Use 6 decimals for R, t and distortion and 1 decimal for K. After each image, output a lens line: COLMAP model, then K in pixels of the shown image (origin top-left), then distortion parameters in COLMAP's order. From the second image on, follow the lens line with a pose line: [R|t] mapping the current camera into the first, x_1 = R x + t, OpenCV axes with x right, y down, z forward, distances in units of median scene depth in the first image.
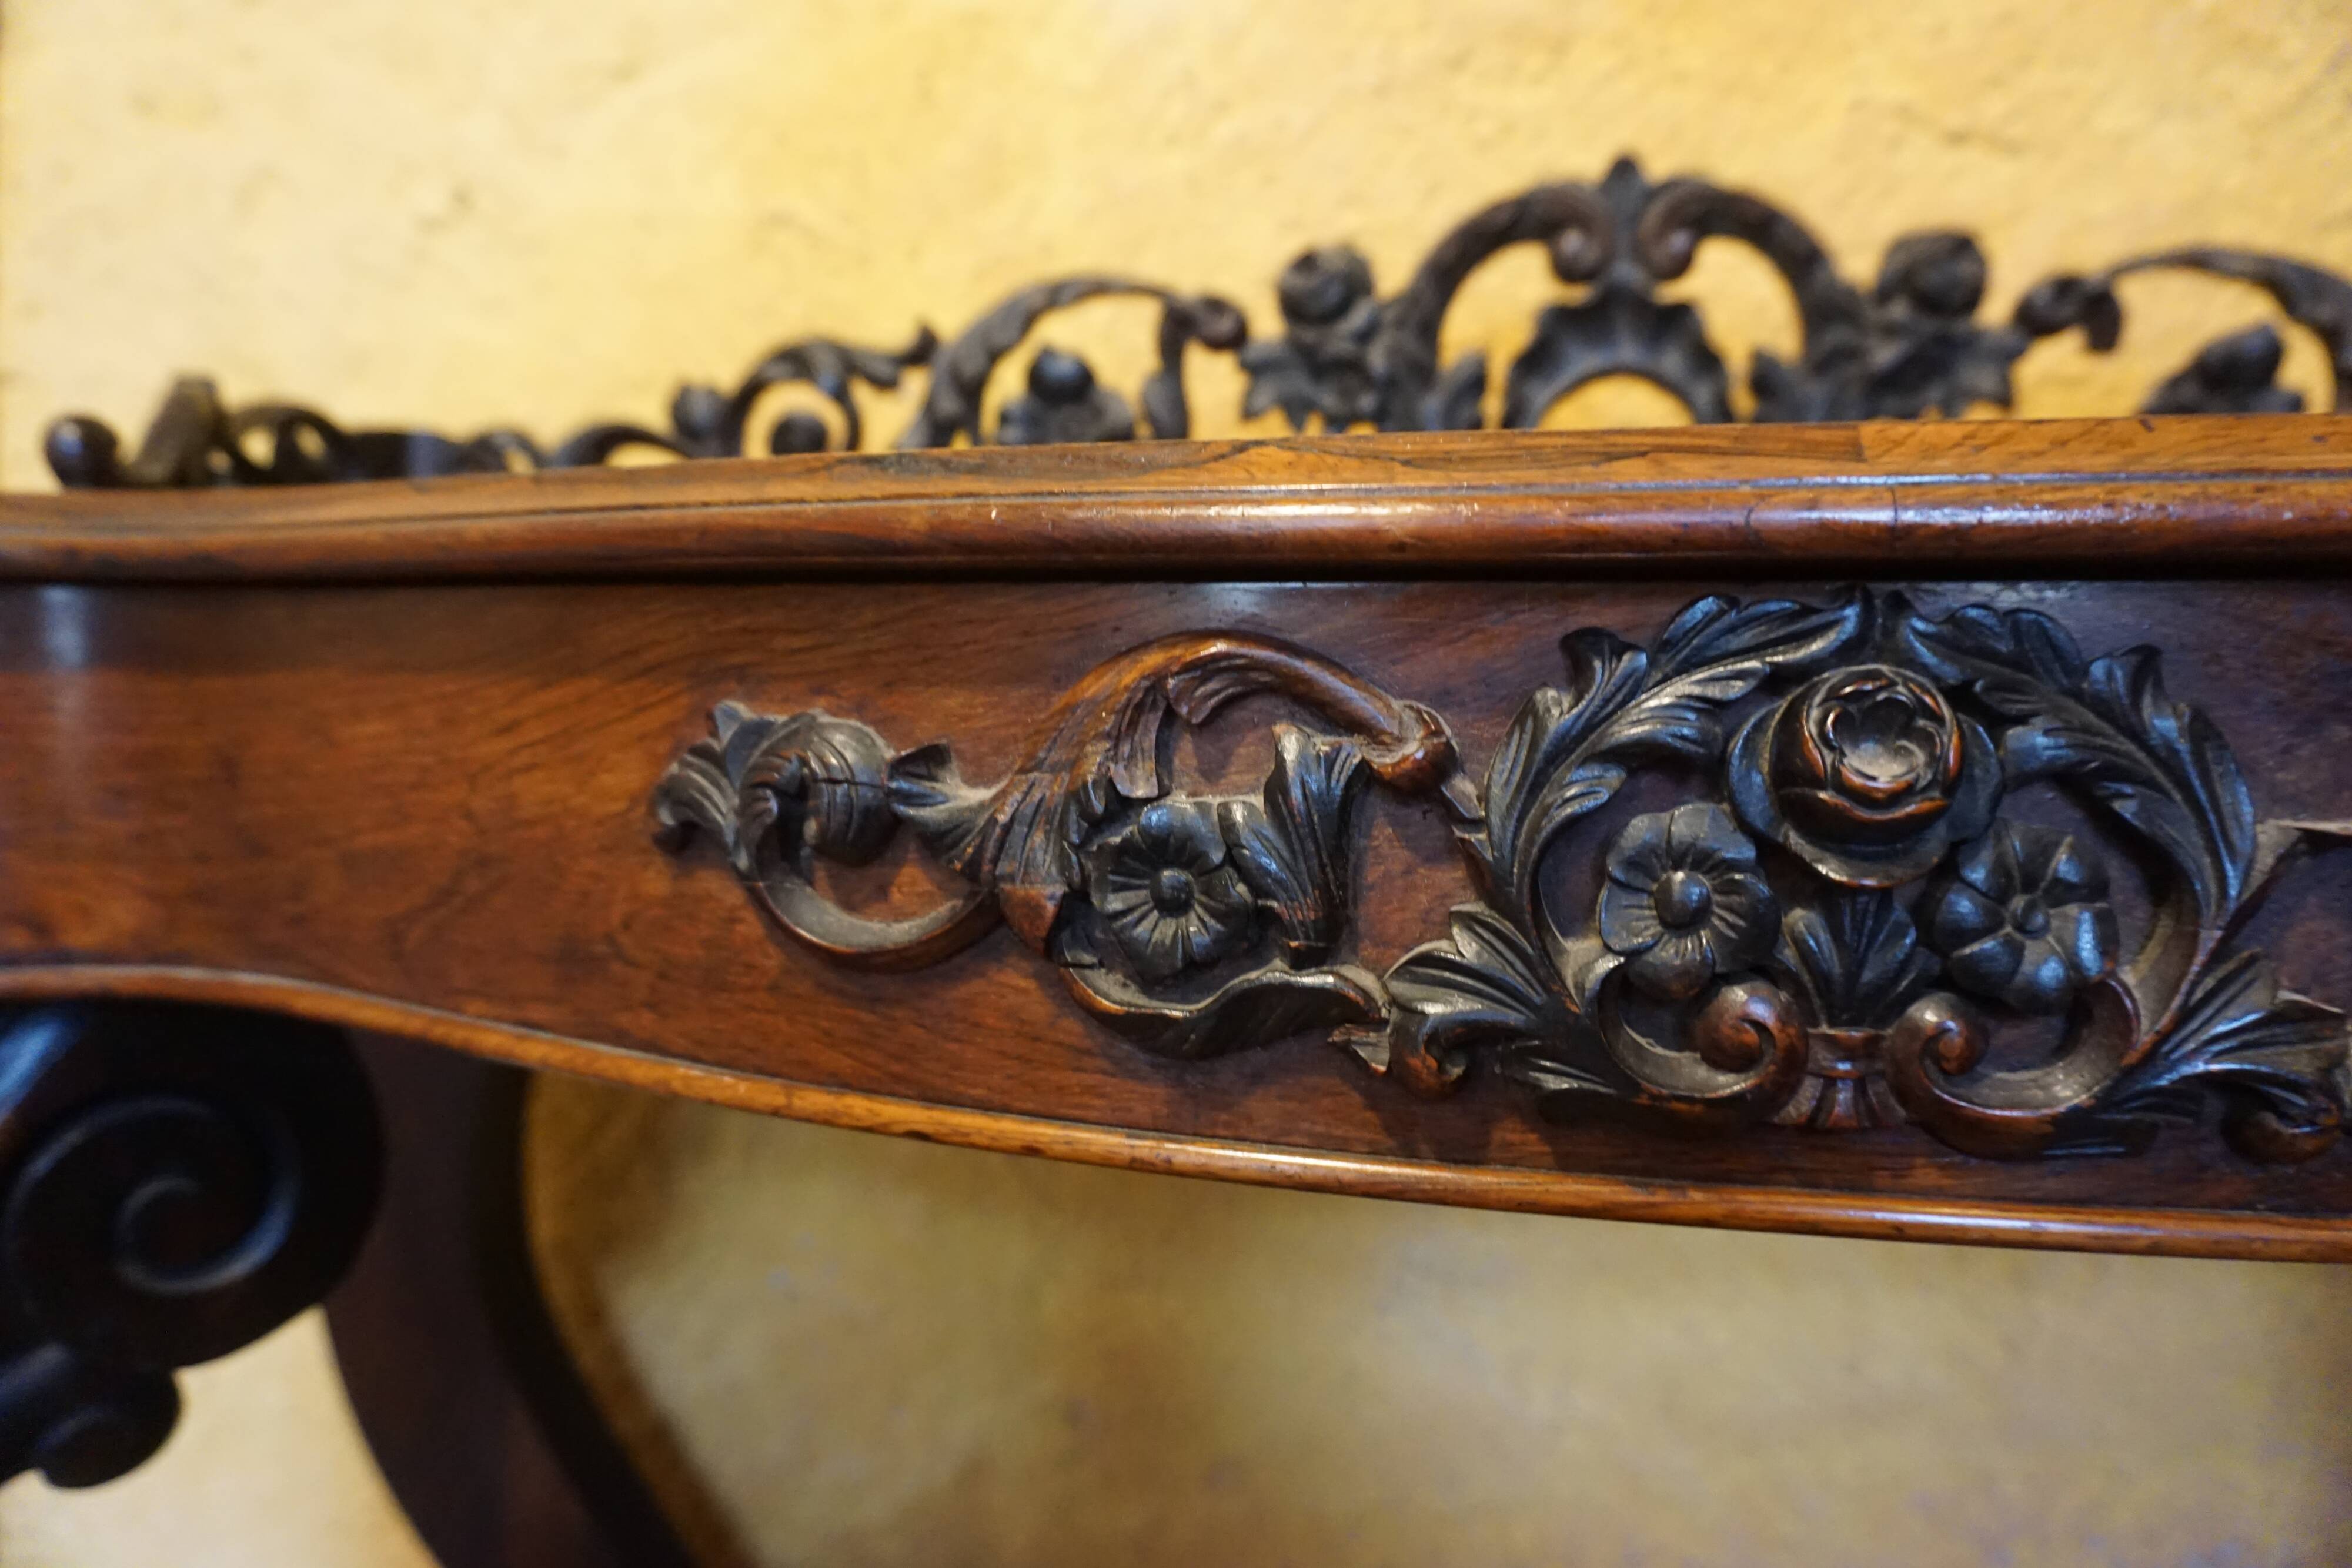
lens RADIAL K [[1576.5, 0, 1172.9], [0, 1576.5, 767.1], [0, 0, 1]] dist [-0.049496, 0.033786]
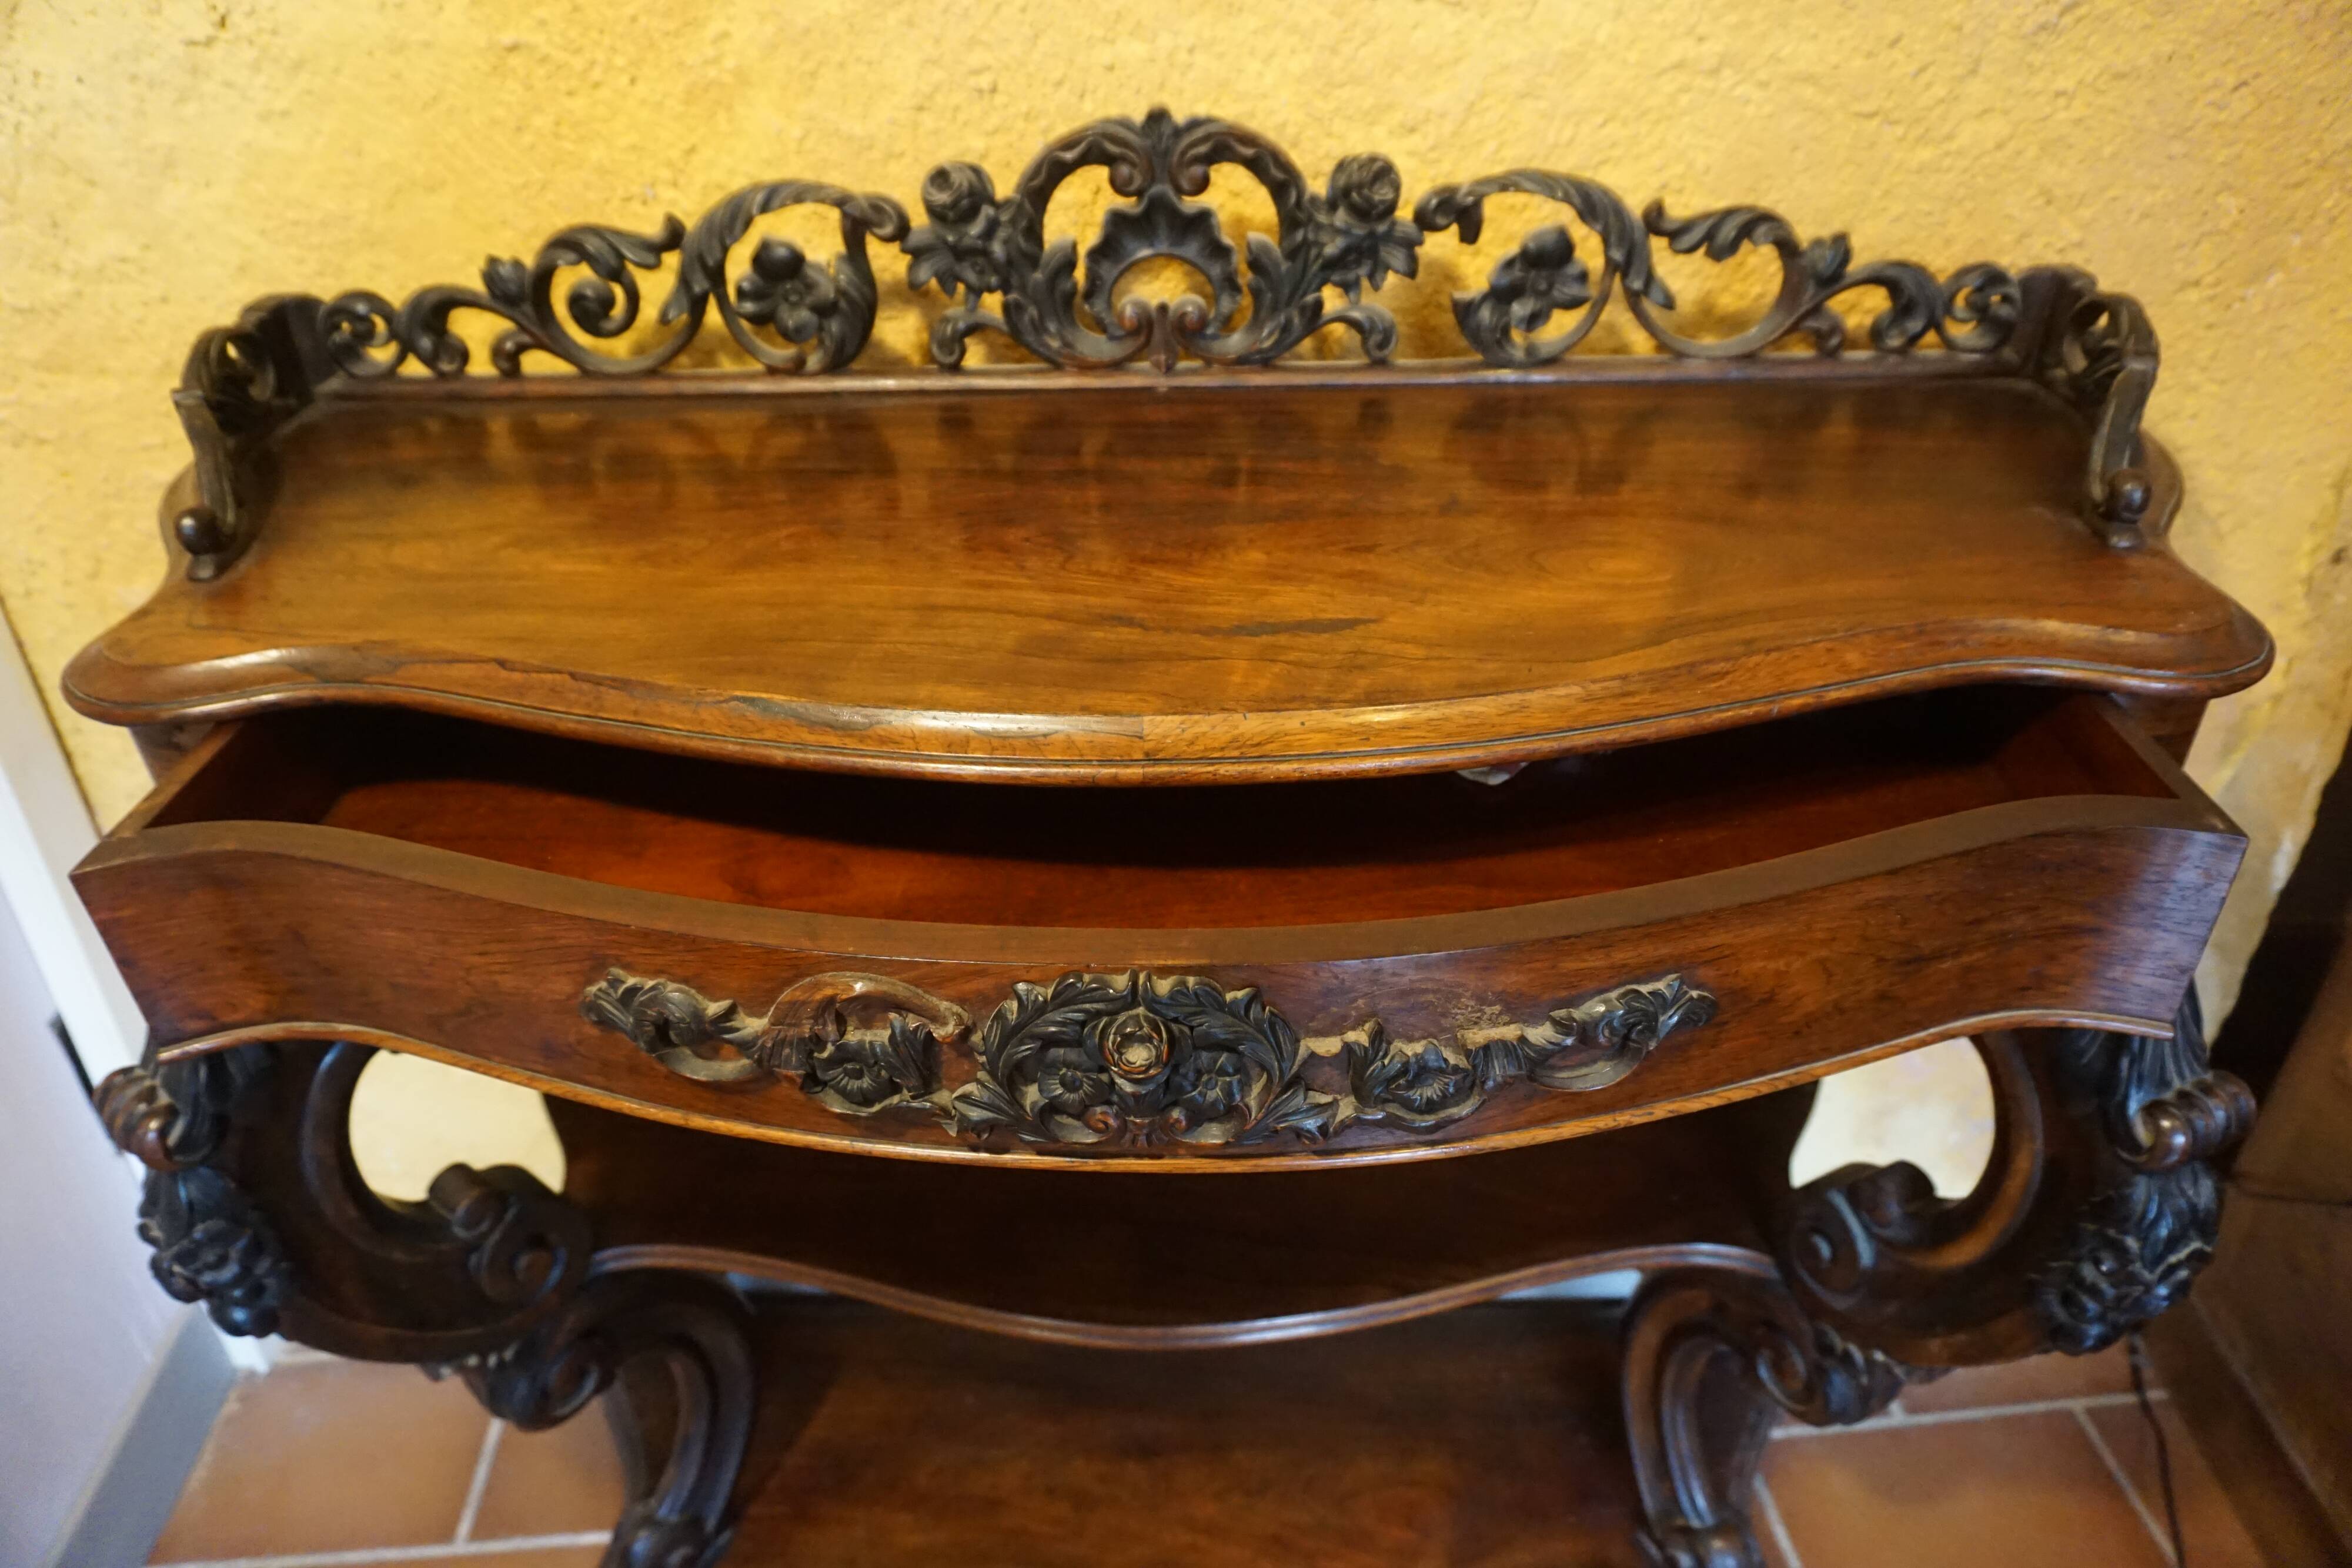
lens RADIAL K [[1576.5, 0, 1160.6], [0, 1576.5, 777.9], [0, 0, 1]] dist [-0.049496, 0.033786]
pose [[0.987152, -0.113041, 0.112931, 0.084293], [0.043776, 0.871049, 0.489241, -0.767337], [-0.153673, -0.478012, 0.864806, -0.724997]]
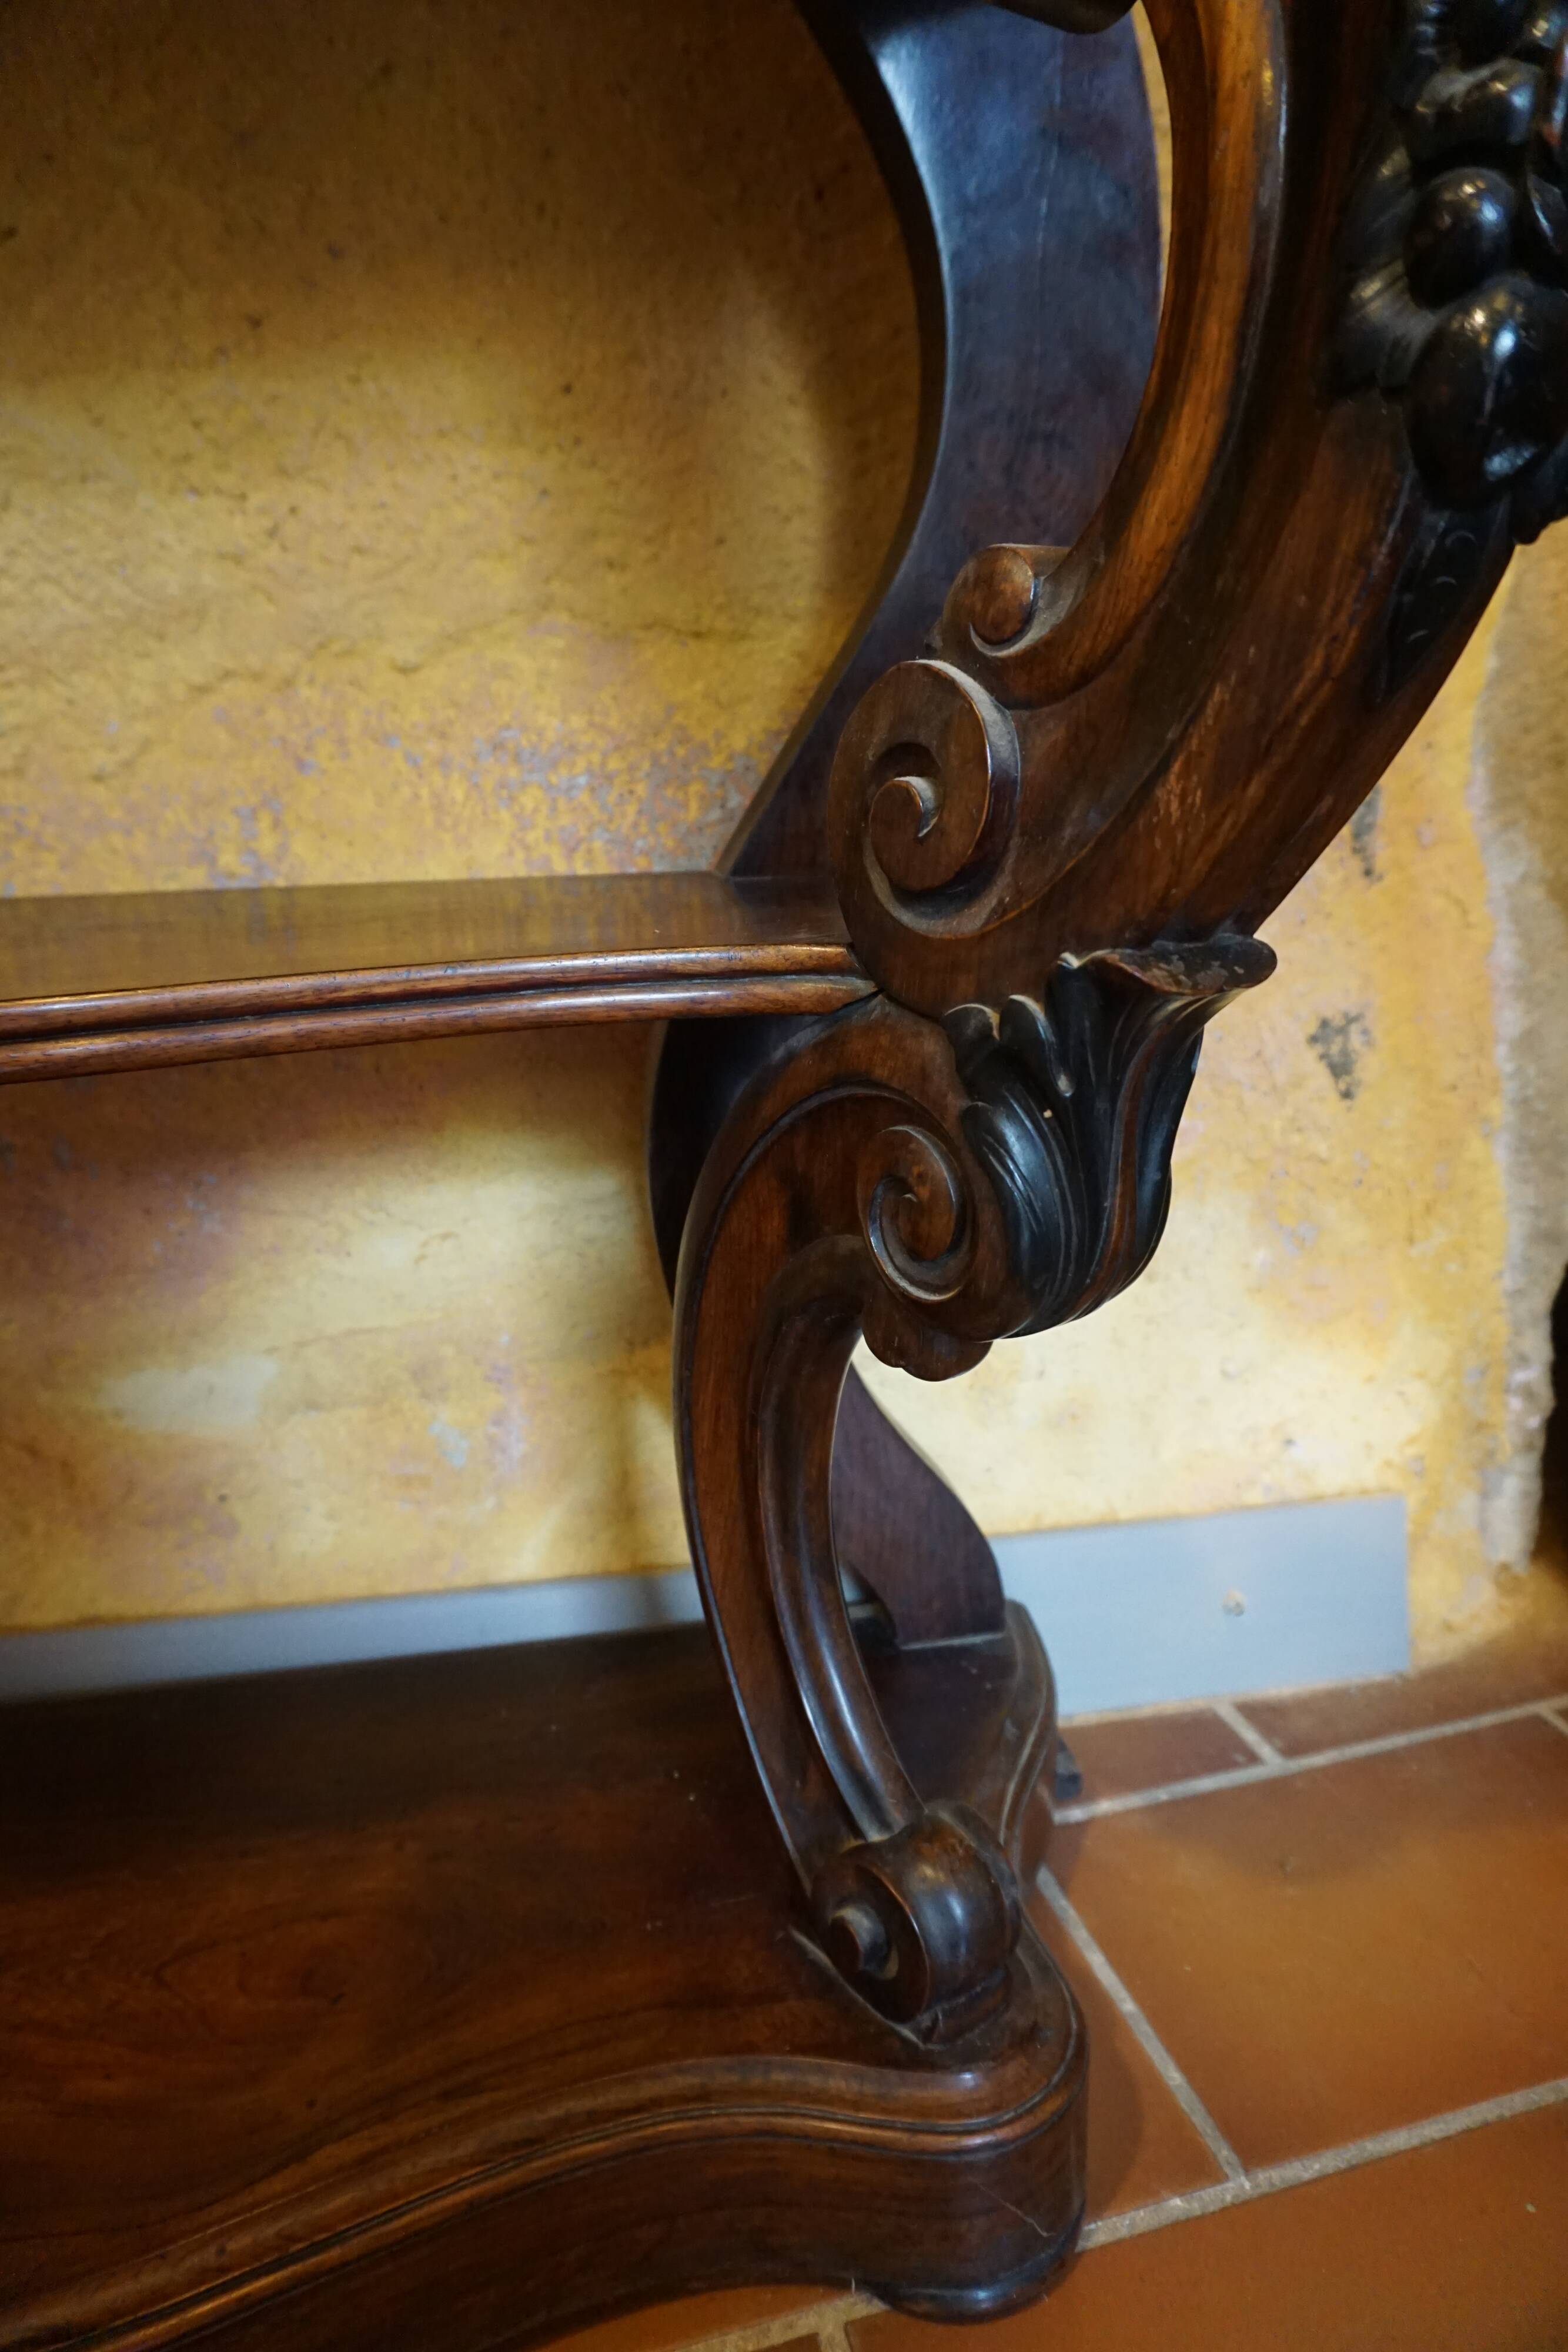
lens RADIAL K [[1576.5, 0, 778.8], [0, 1576.5, 1177.2], [0, 0, 1]] dist [-0.049496, 0.033786]
pose [[0.938170, -0.129142, 0.321183, 0.747345], [0.058893, 0.973826, 0.219532, 0.918034], [-0.341128, -0.187043, 0.921220, -0.200615]]
